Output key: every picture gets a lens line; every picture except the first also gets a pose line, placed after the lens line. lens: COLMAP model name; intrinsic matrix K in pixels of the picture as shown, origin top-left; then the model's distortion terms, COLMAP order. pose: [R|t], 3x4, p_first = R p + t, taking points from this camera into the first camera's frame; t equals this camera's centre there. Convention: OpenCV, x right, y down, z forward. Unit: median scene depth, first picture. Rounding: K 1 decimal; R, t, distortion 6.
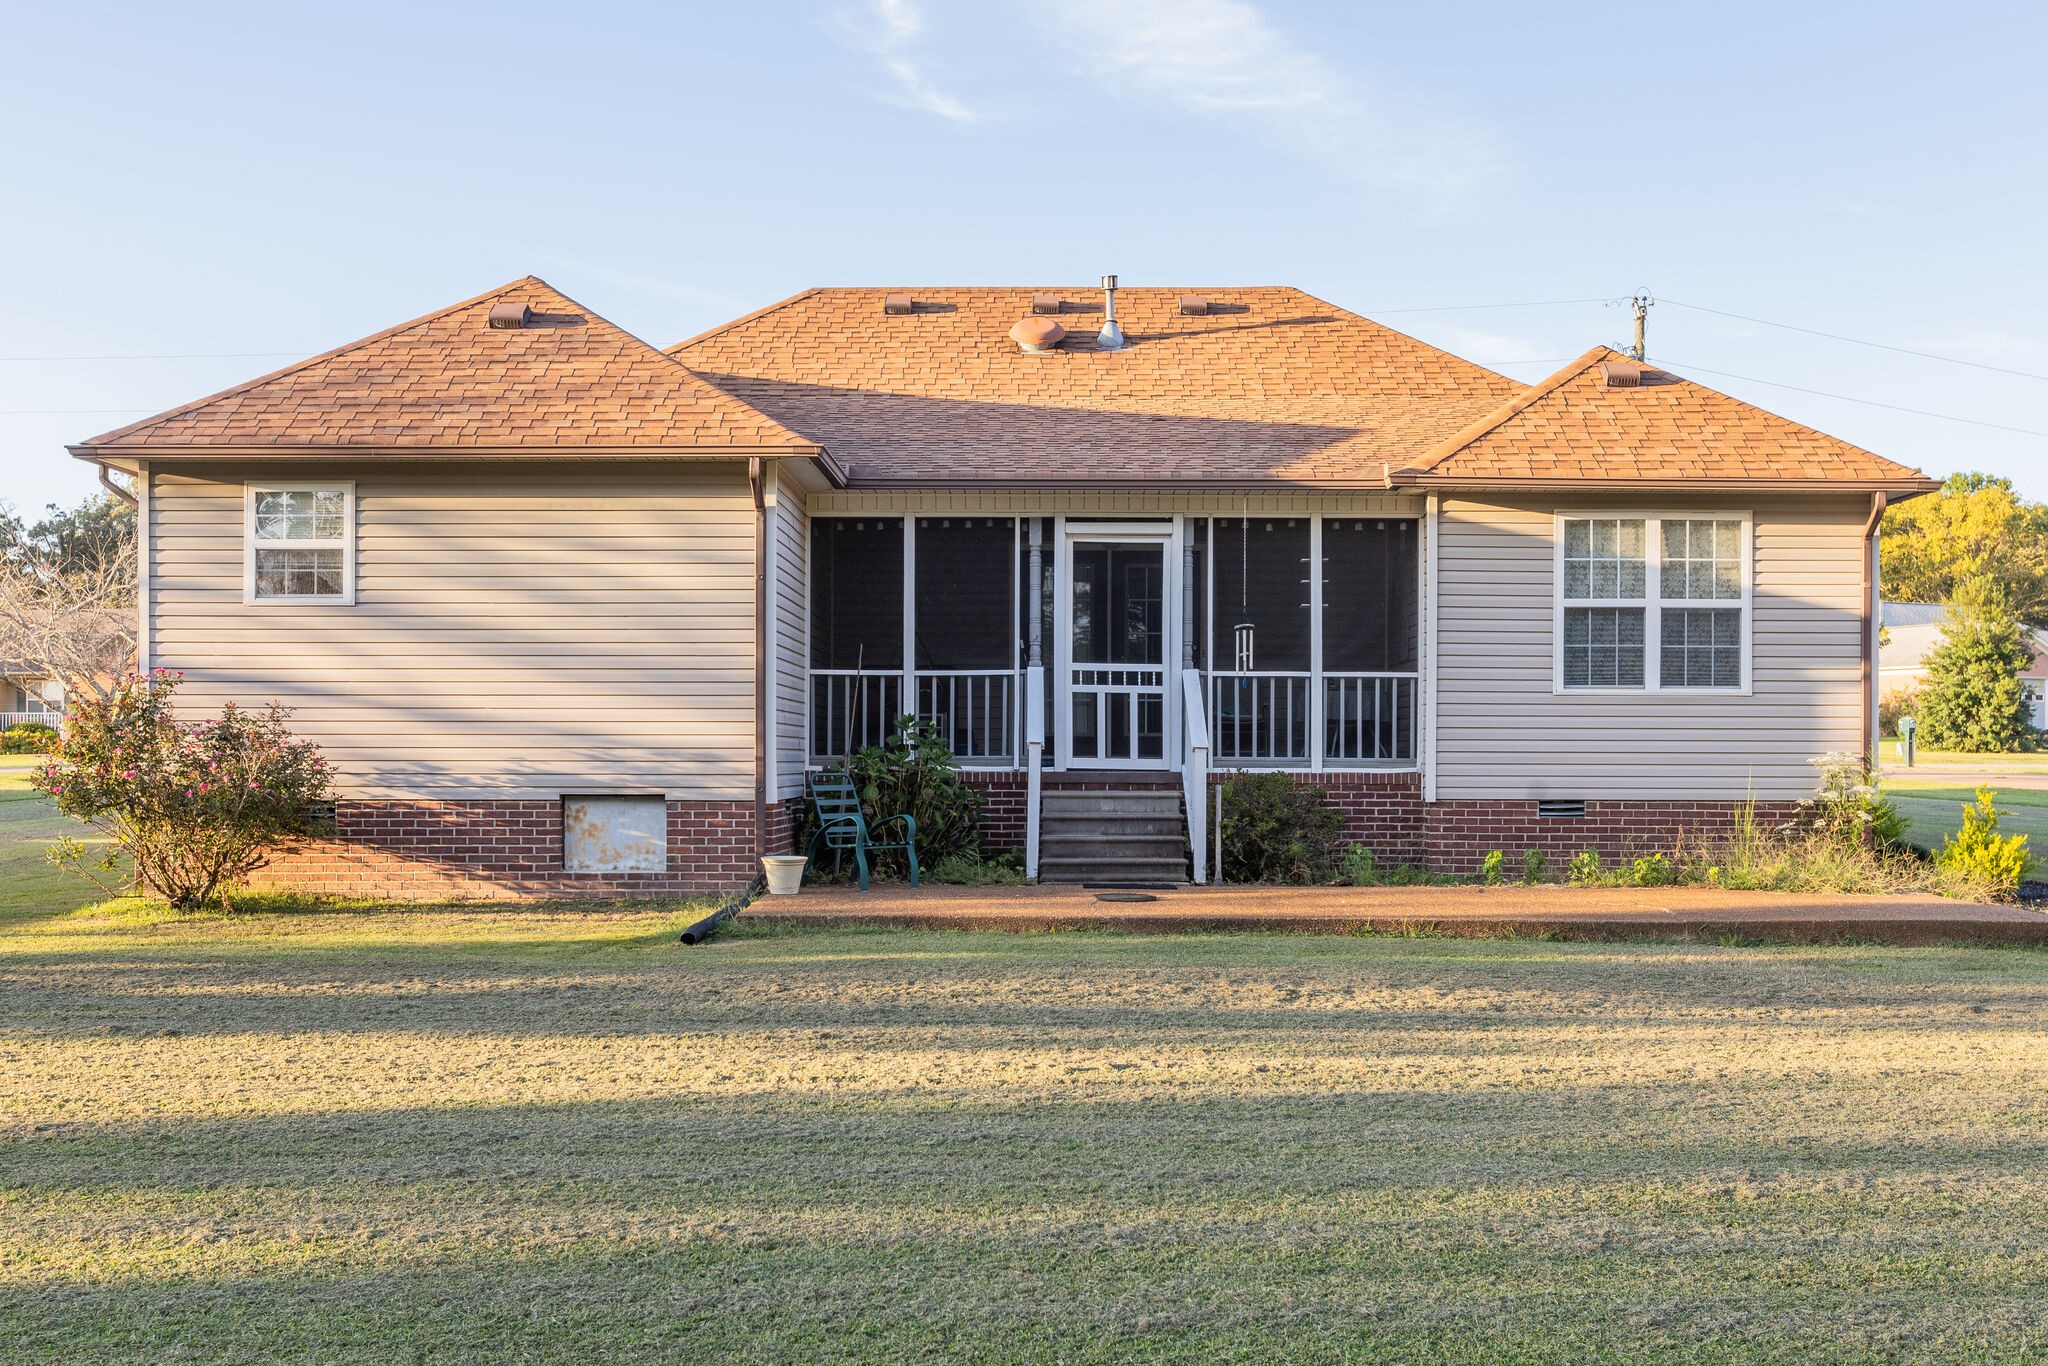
lens RADIAL K [[2244.6, 0, 1050.8], [0, 2244.6, 779.0], [0, 0, 1]] dist [0.001198, -0.013241]
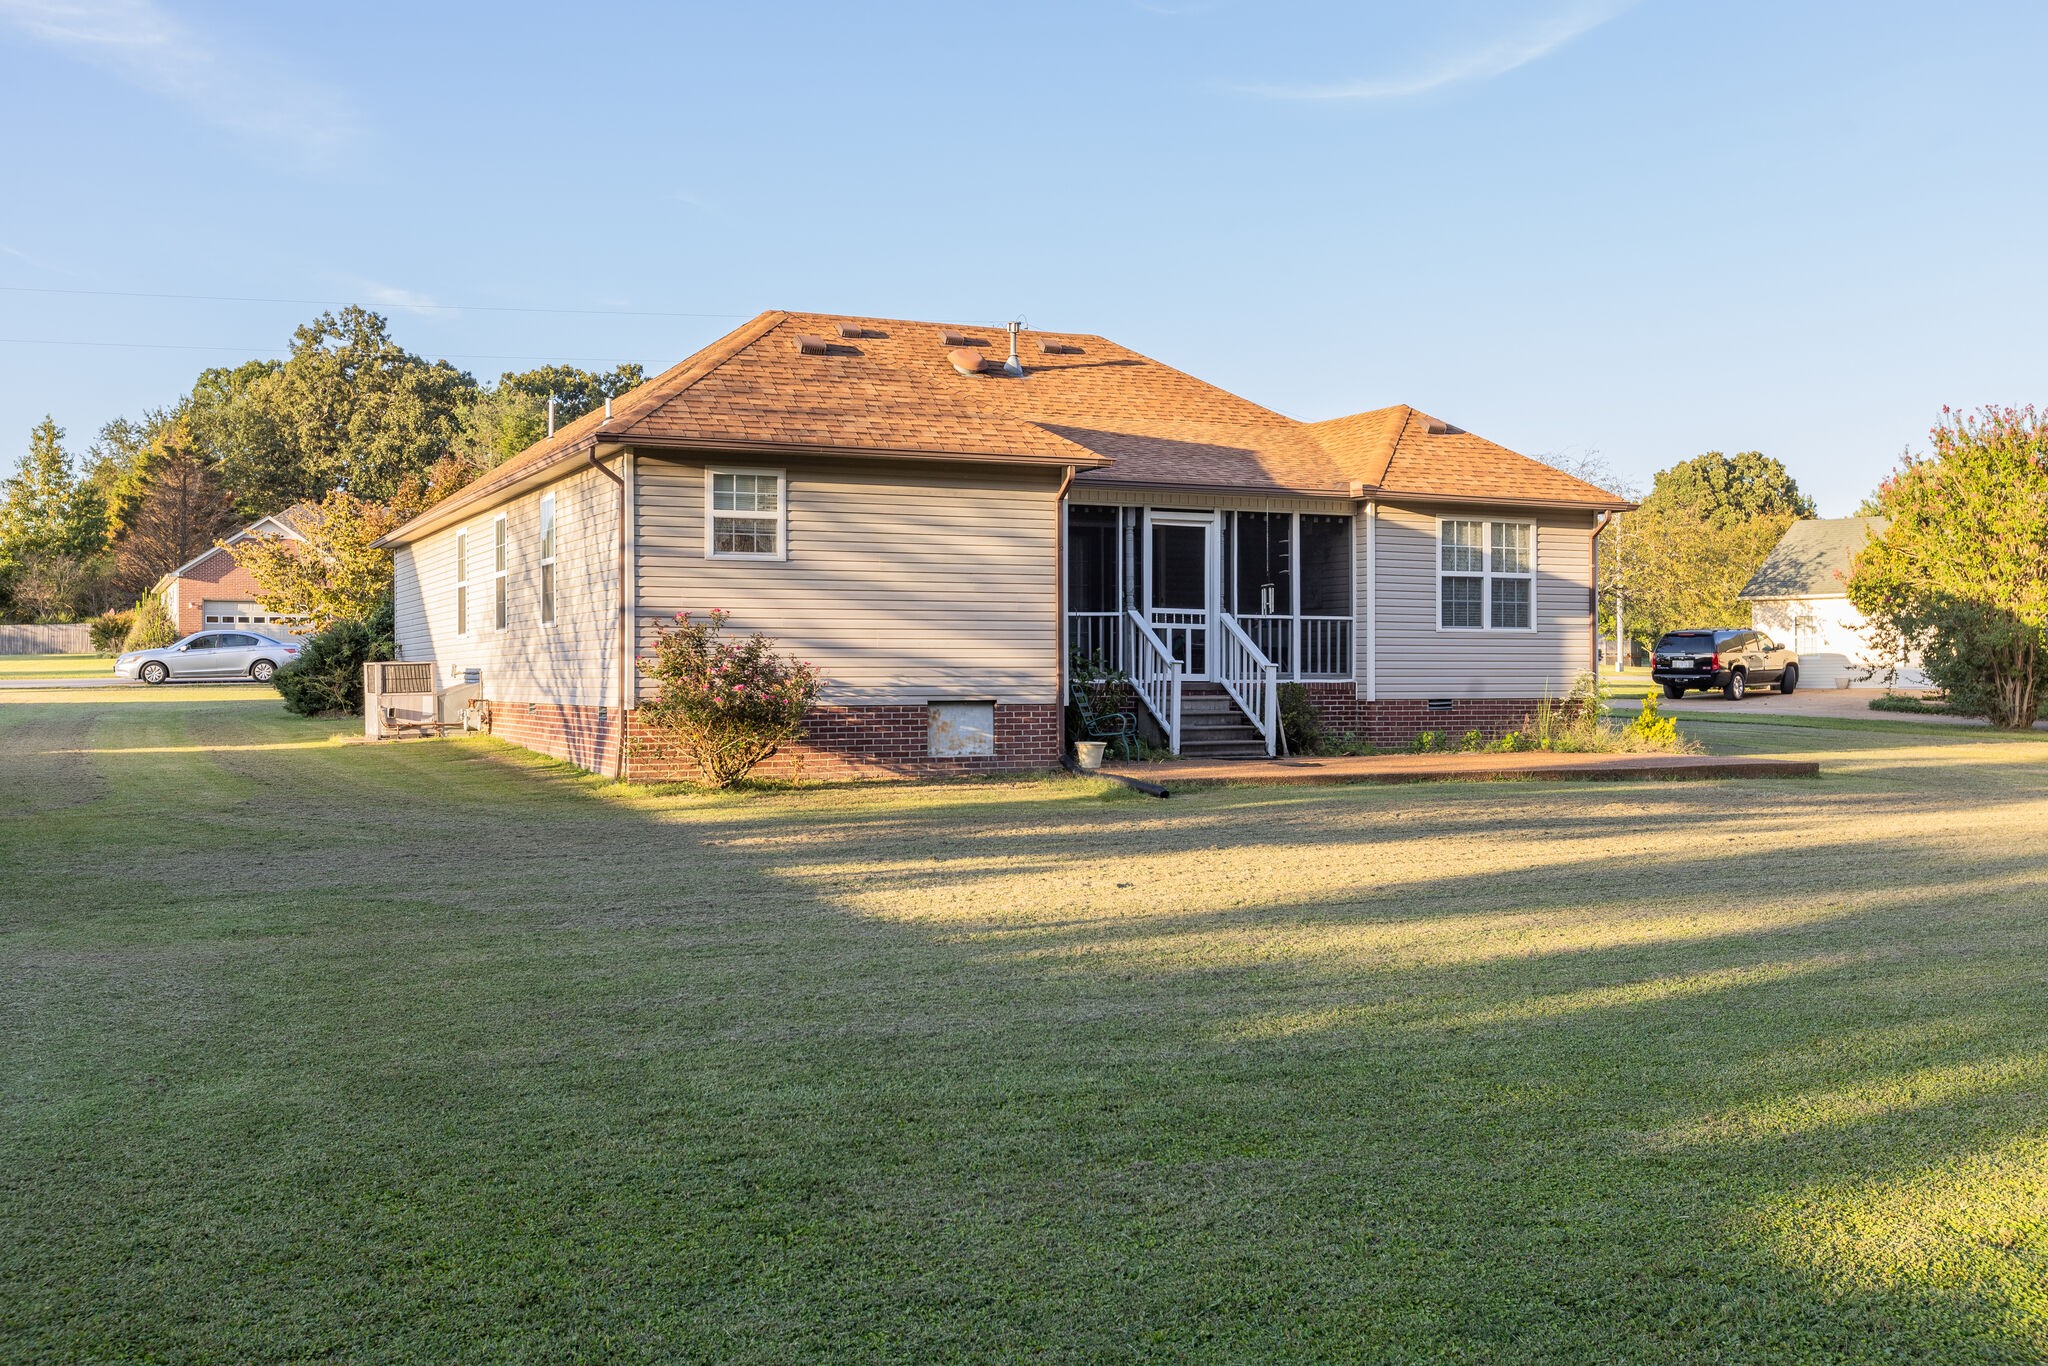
lens RADIAL K [[1966.3, 0, 1060.2], [0, 1966.3, 679.4], [0, 0, 1]] dist [-0.010093, -0.002034]
pose [[0.895944, -0.005102, 0.444138, -0.620682], [0.007983, 0.999957, -0.004616, -0.000124], [-0.444095, 0.007681, 0.895947, -0.112541]]
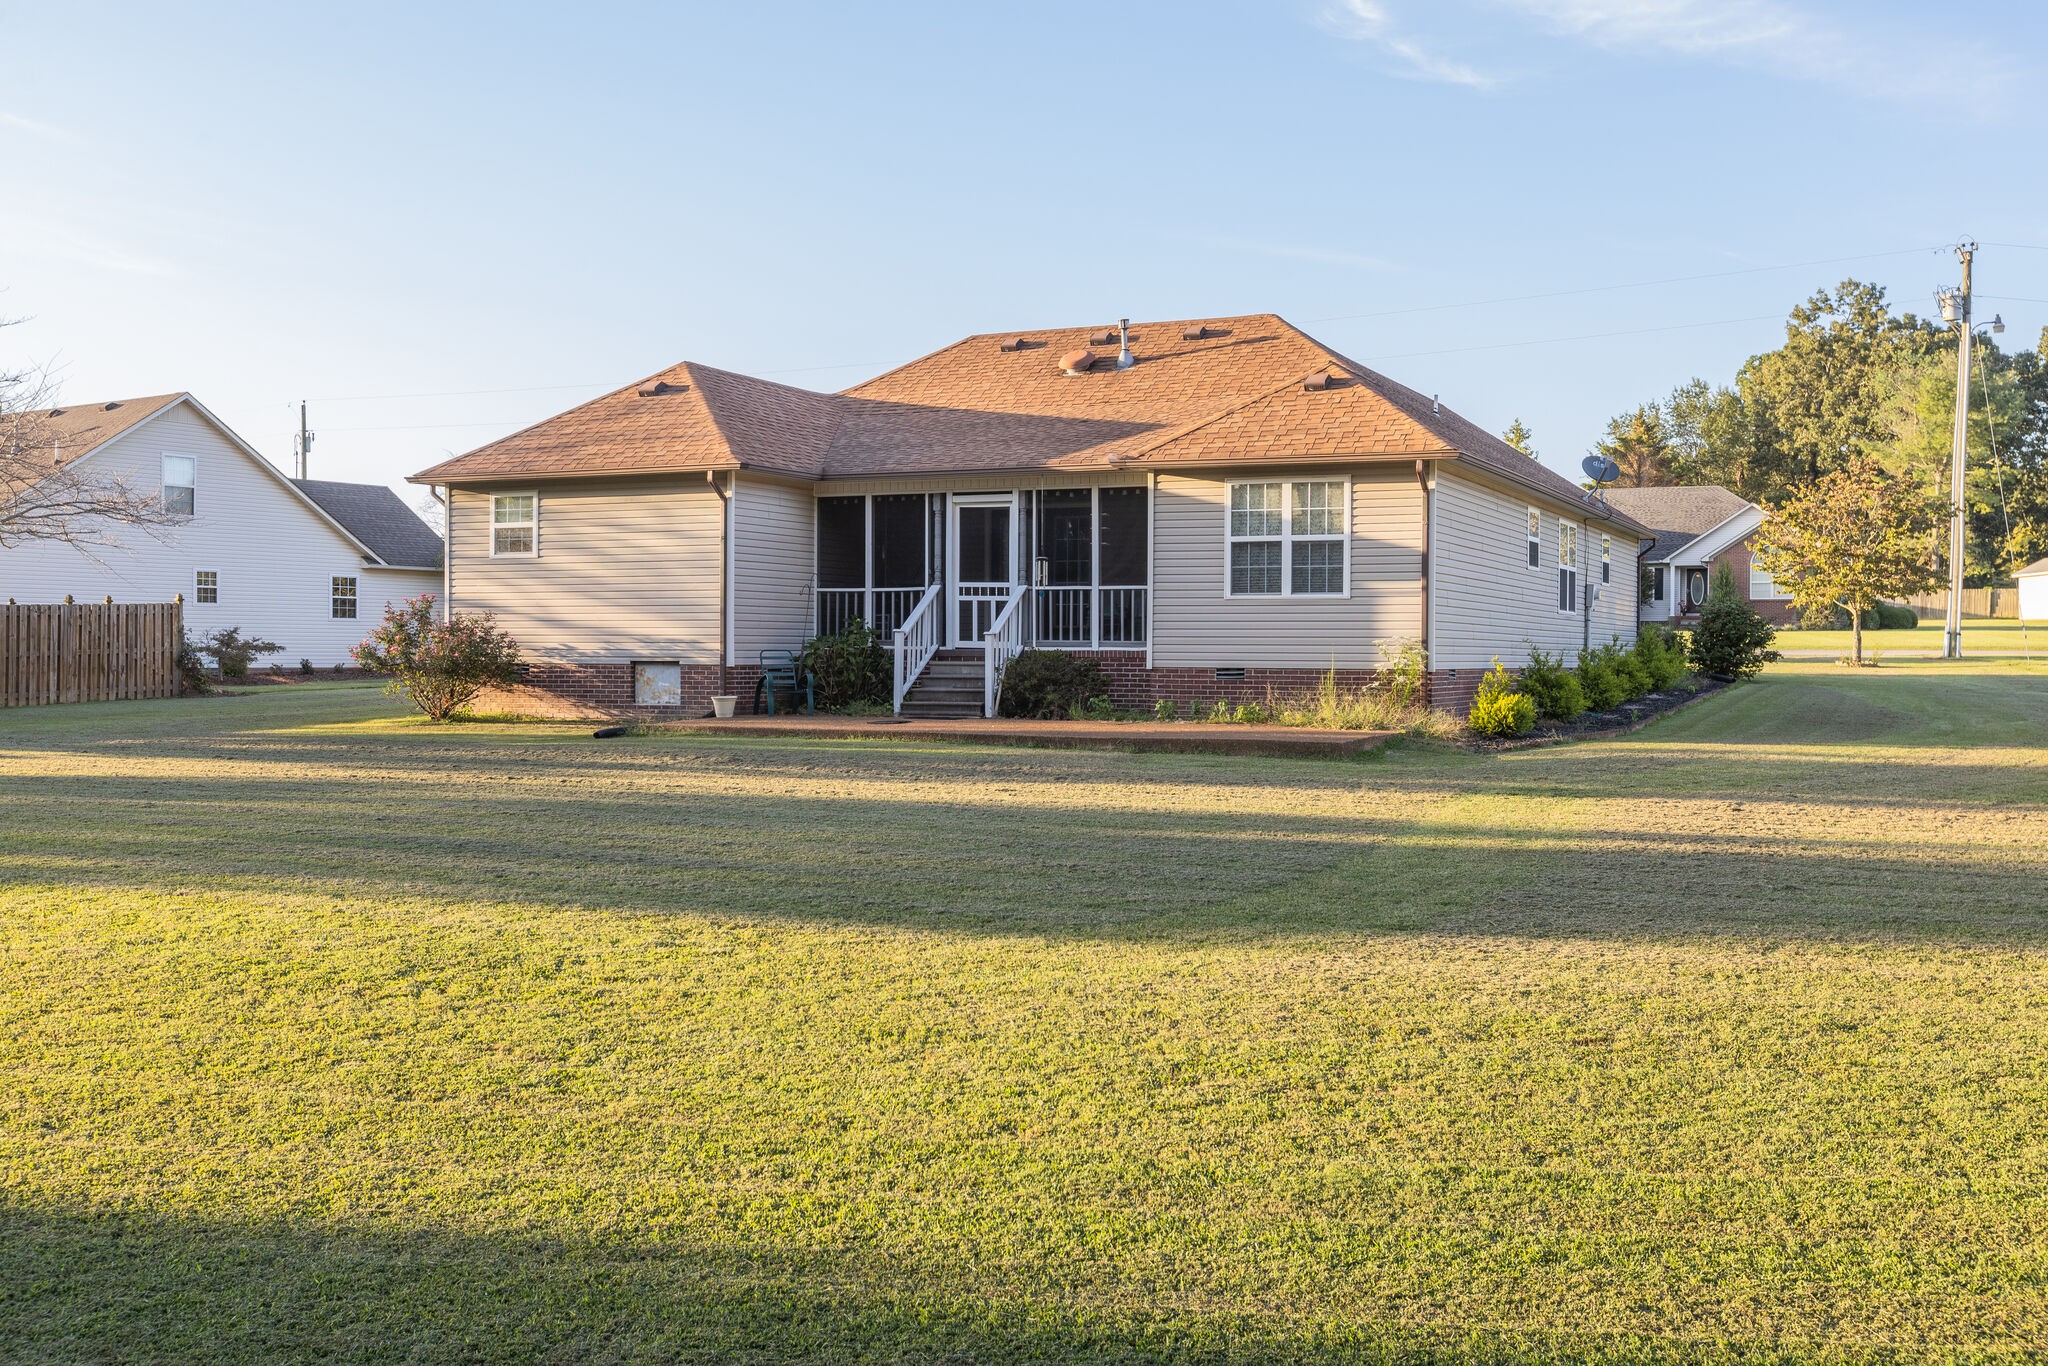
lens RADIAL K [[1966.3, 0, 1060.2], [0, 1966.3, 679.4], [0, 0, 1]] dist [-0.010093, -0.002034]
pose [[0.916058, 0.006882, -0.400987, 0.659245], [-0.004816, 0.999969, 0.006159, 0.009339], [0.401017, -0.003711, 0.916063, -0.274181]]
